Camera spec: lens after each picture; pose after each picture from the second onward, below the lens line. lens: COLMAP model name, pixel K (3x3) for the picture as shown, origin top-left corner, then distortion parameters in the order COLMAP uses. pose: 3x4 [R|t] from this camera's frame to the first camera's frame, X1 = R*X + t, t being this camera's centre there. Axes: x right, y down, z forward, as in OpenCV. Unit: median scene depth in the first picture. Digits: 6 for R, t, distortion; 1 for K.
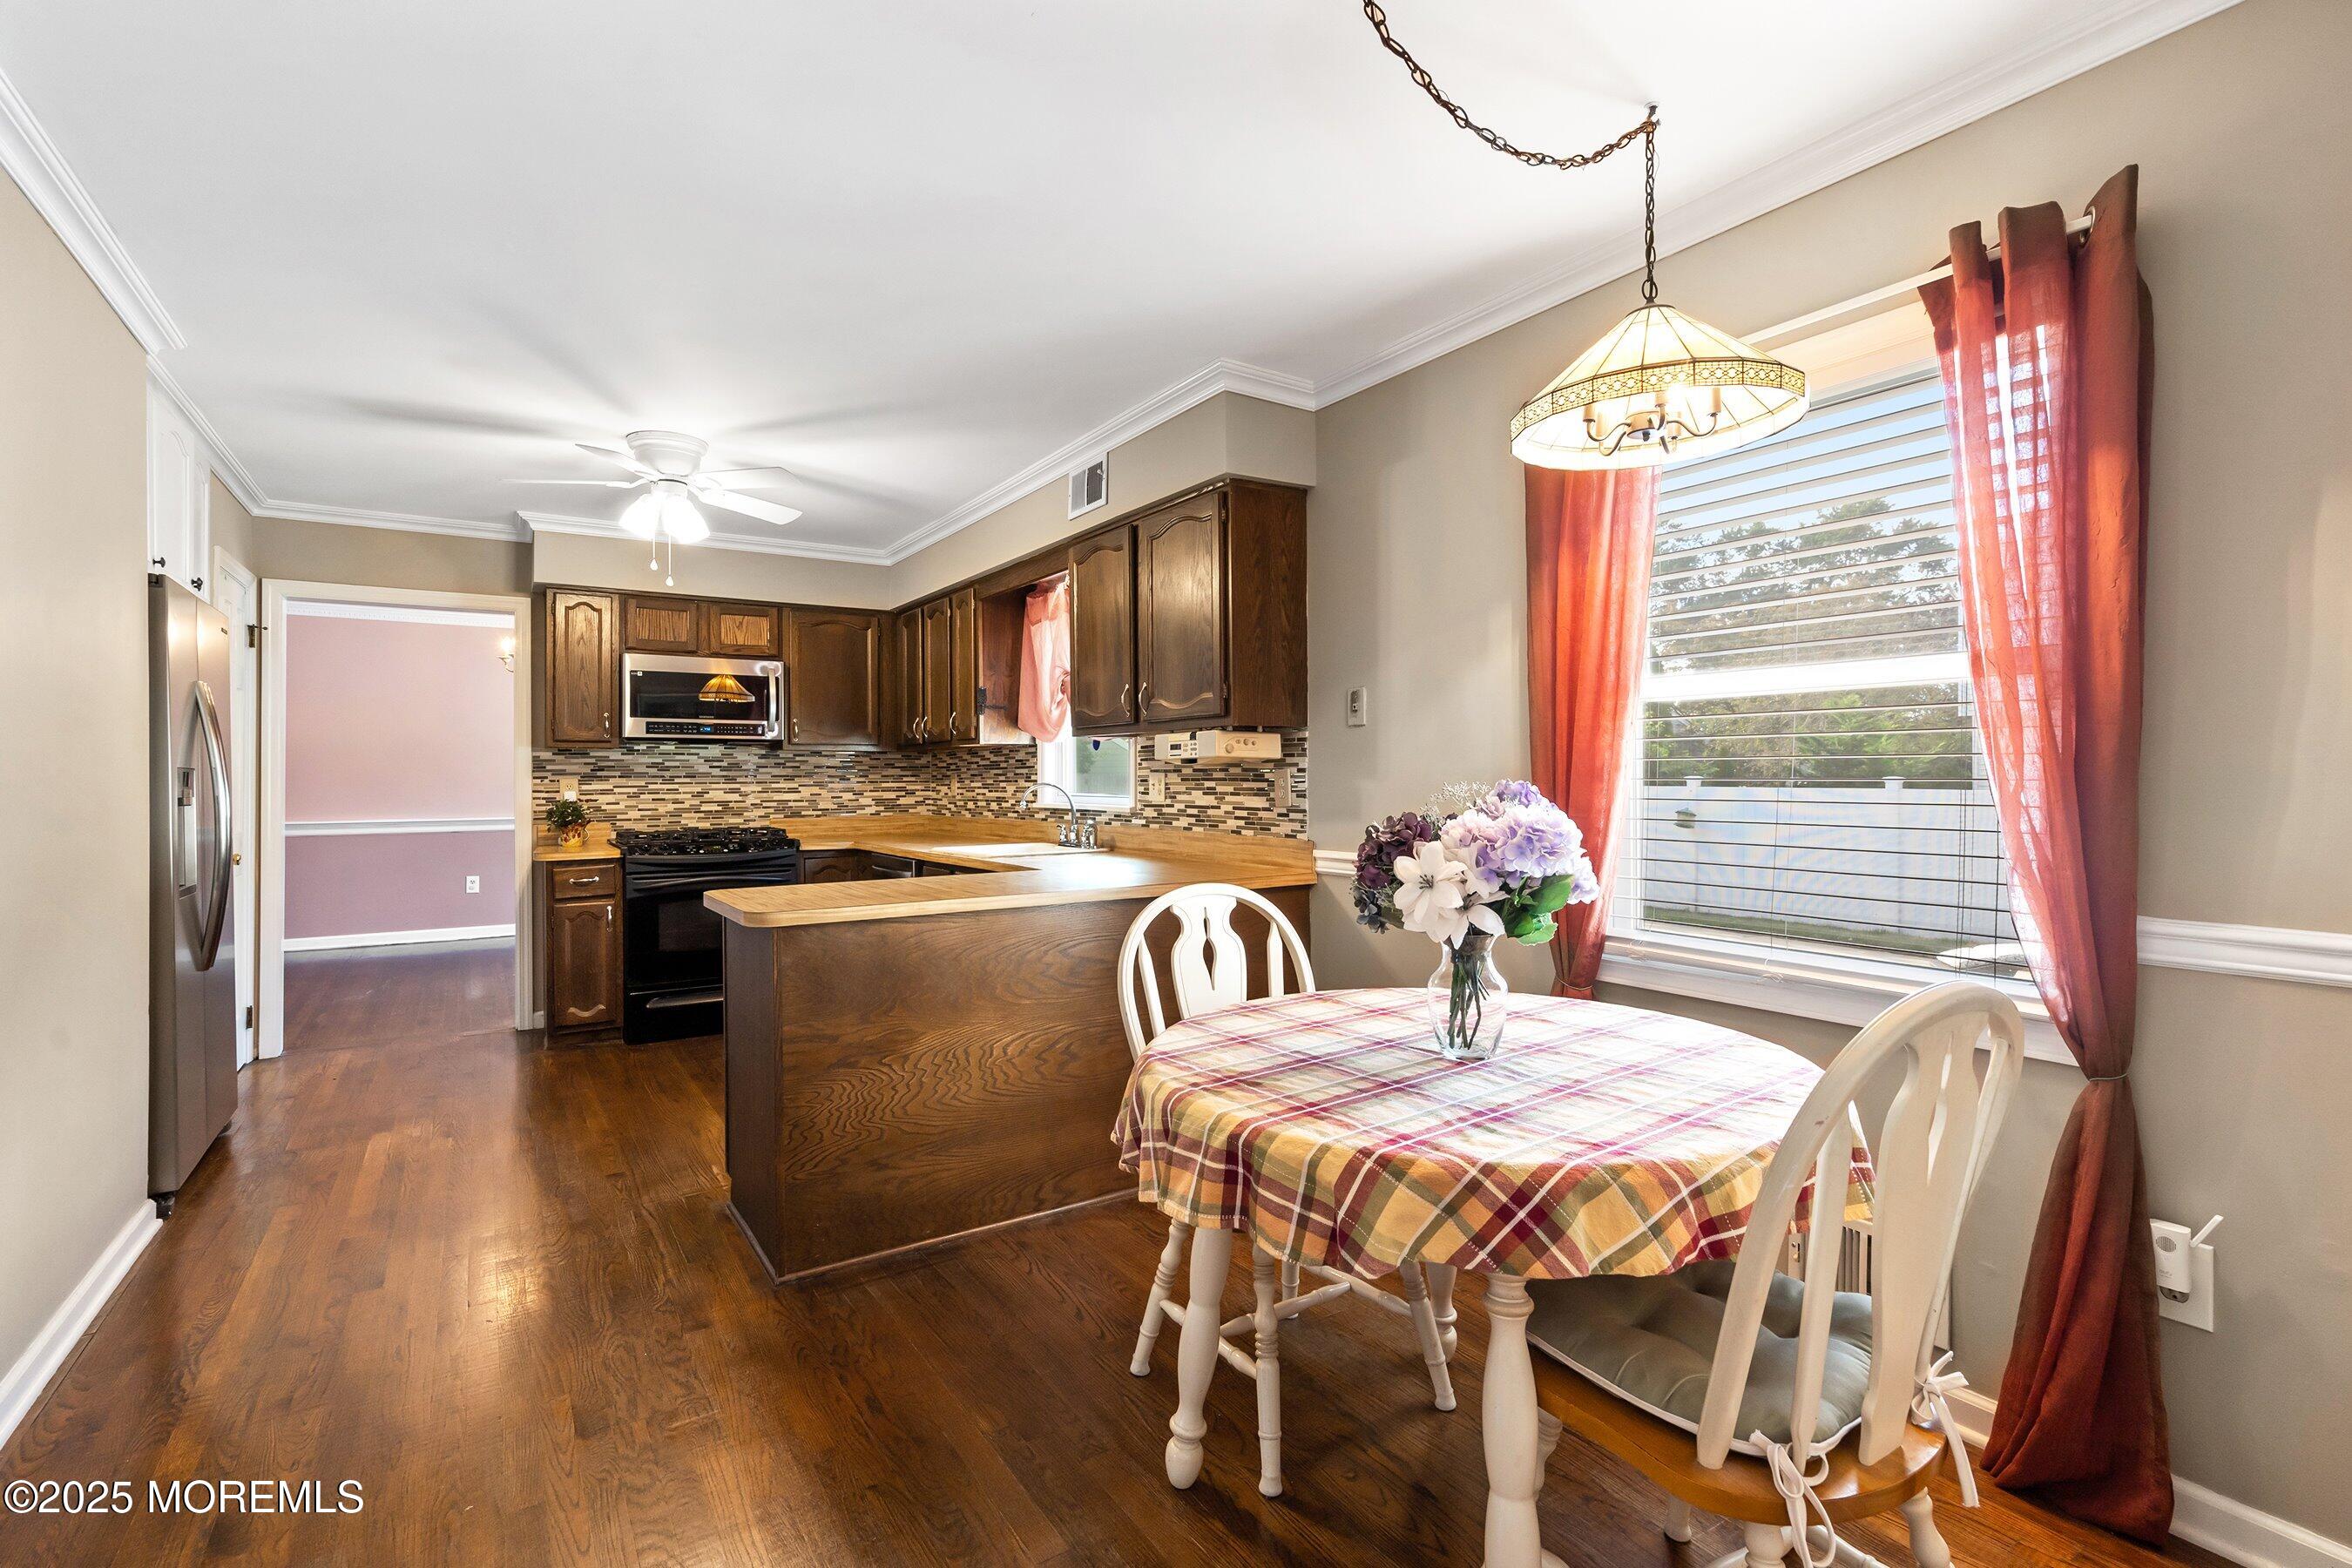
lens RADIAL K [[1083.1, 0, 1170.2], [0, 1083.1, 771.6], [0, 0, 1]] dist [-0.003607, 0.001916]
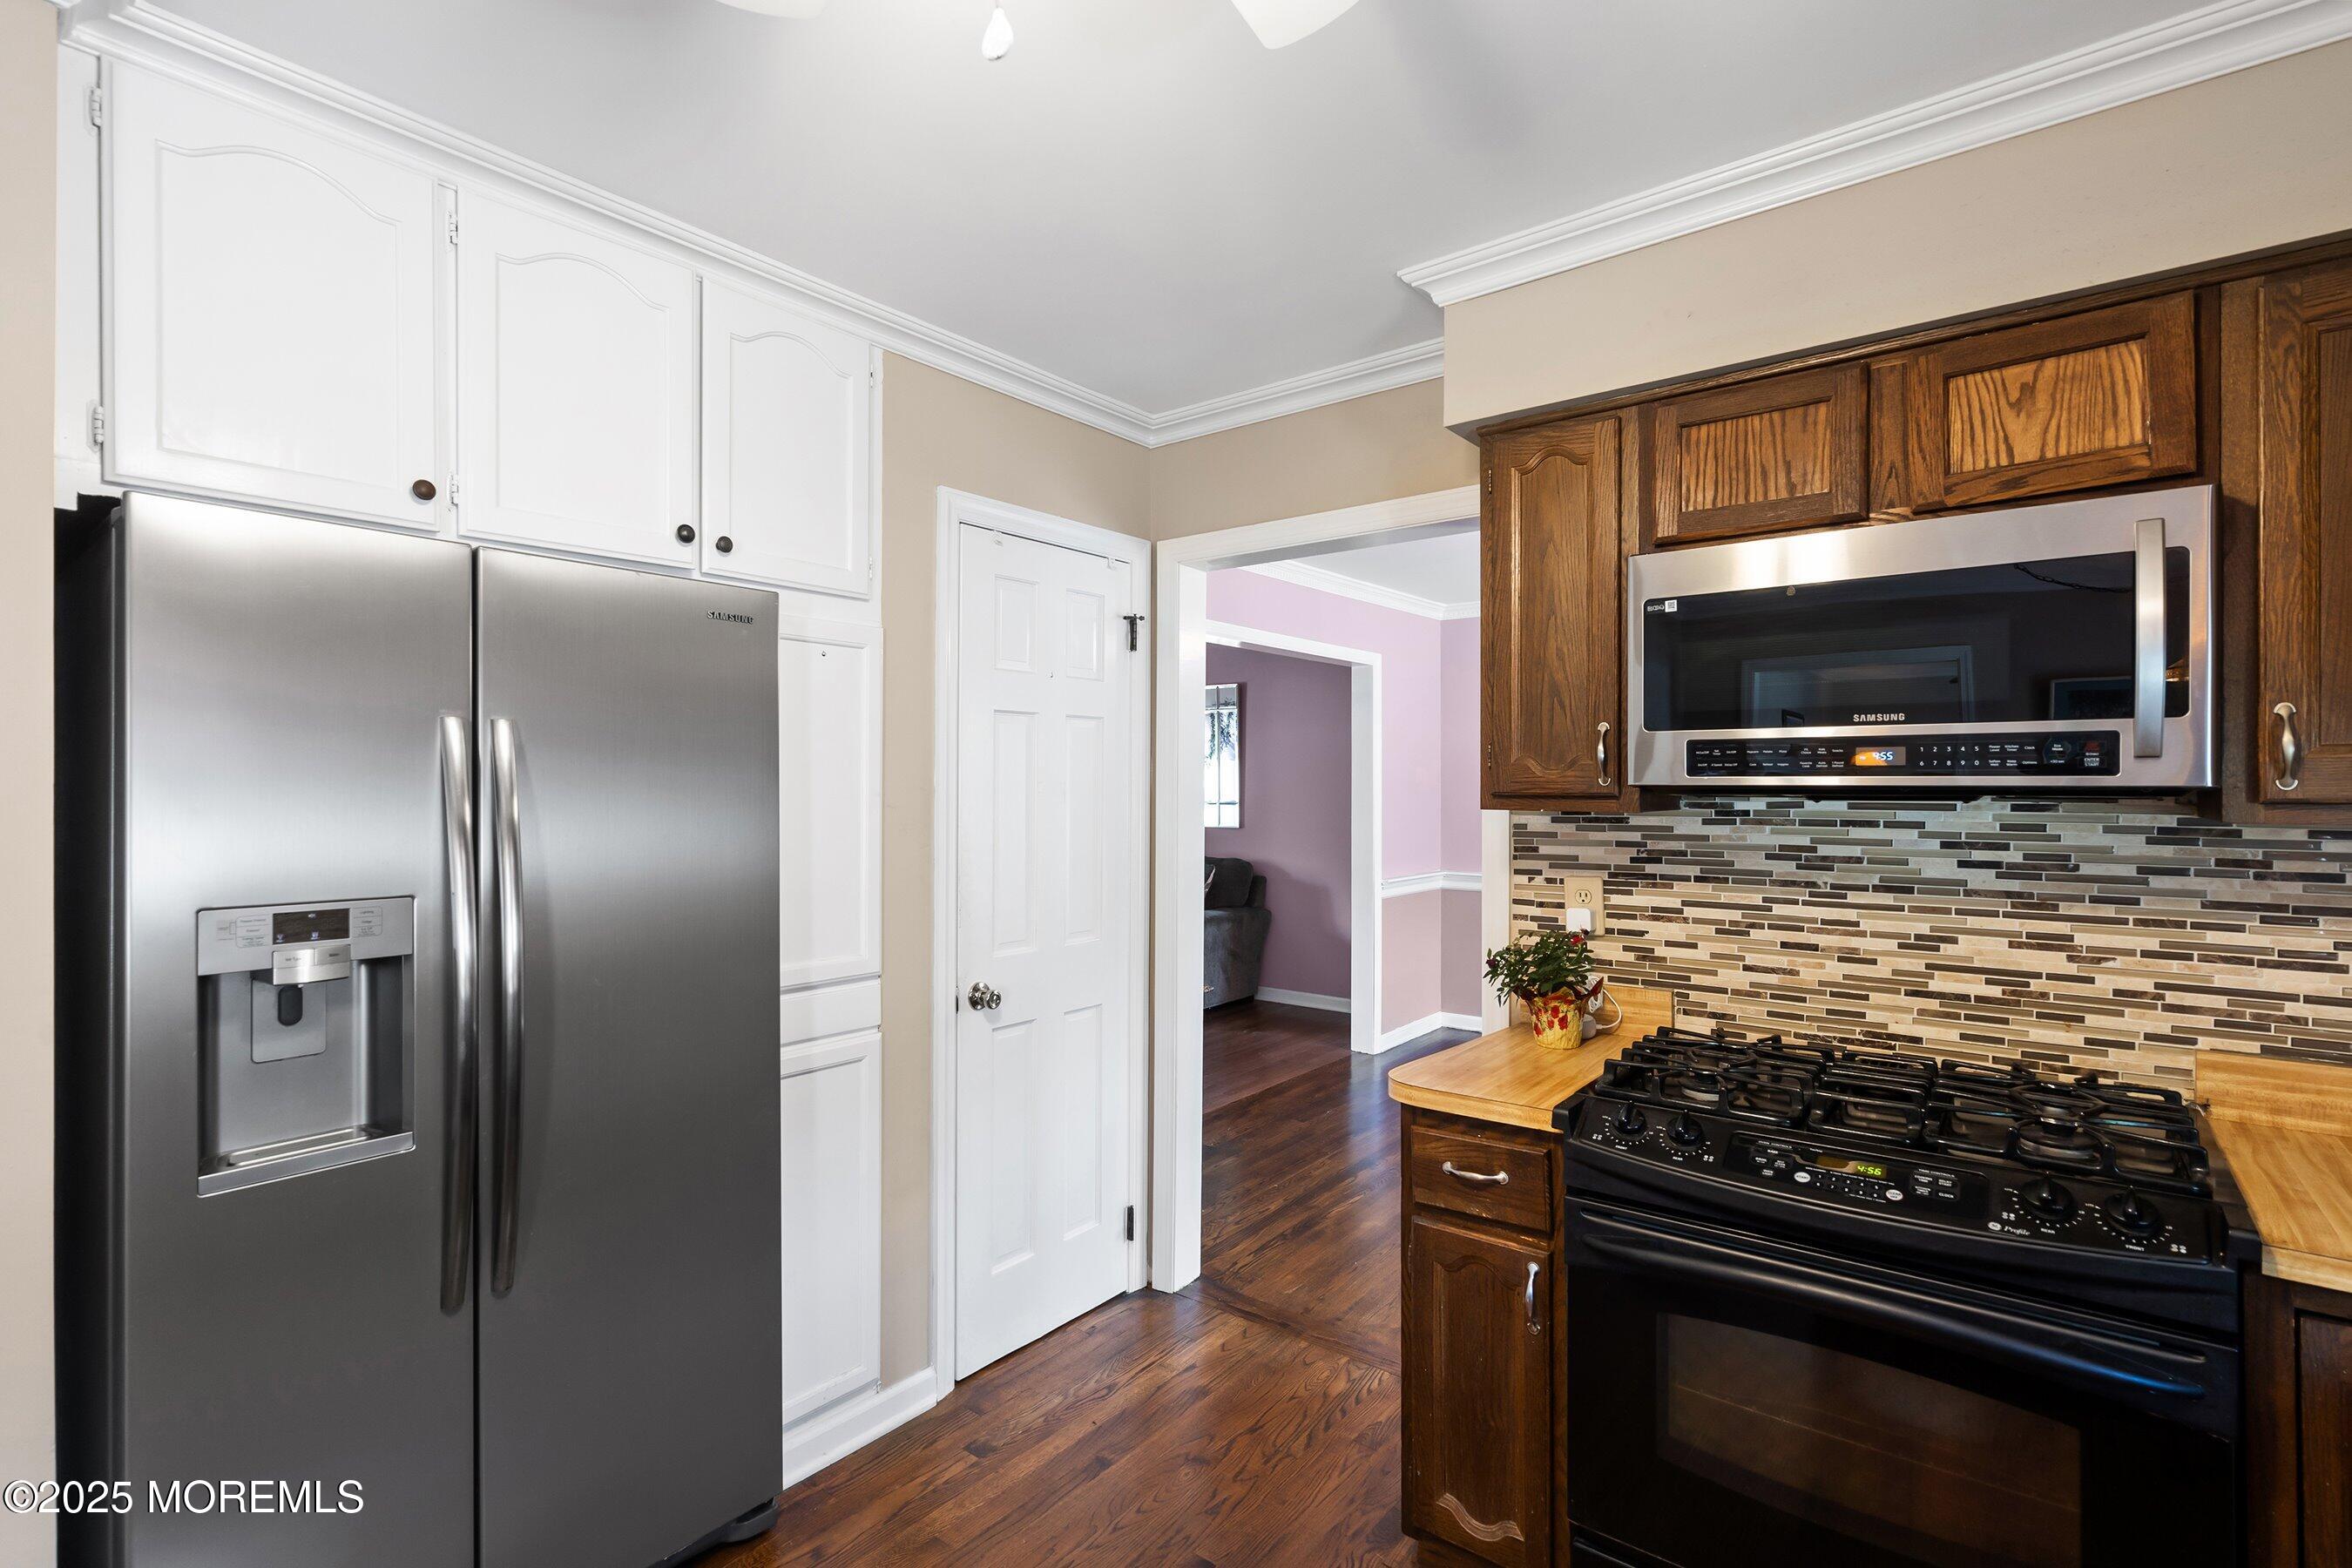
lens RADIAL K [[1083.1, 0, 1170.1], [0, 1083.1, 783.9], [0, 0, 1]] dist [-0.003607, 0.001916]
pose [[0.320015, 0.002691, -0.947409, -0.232568], [0.001910, 0.999992, 0.003485, -0.038305], [0.947410, -0.002924, 0.320008, 0.824315]]
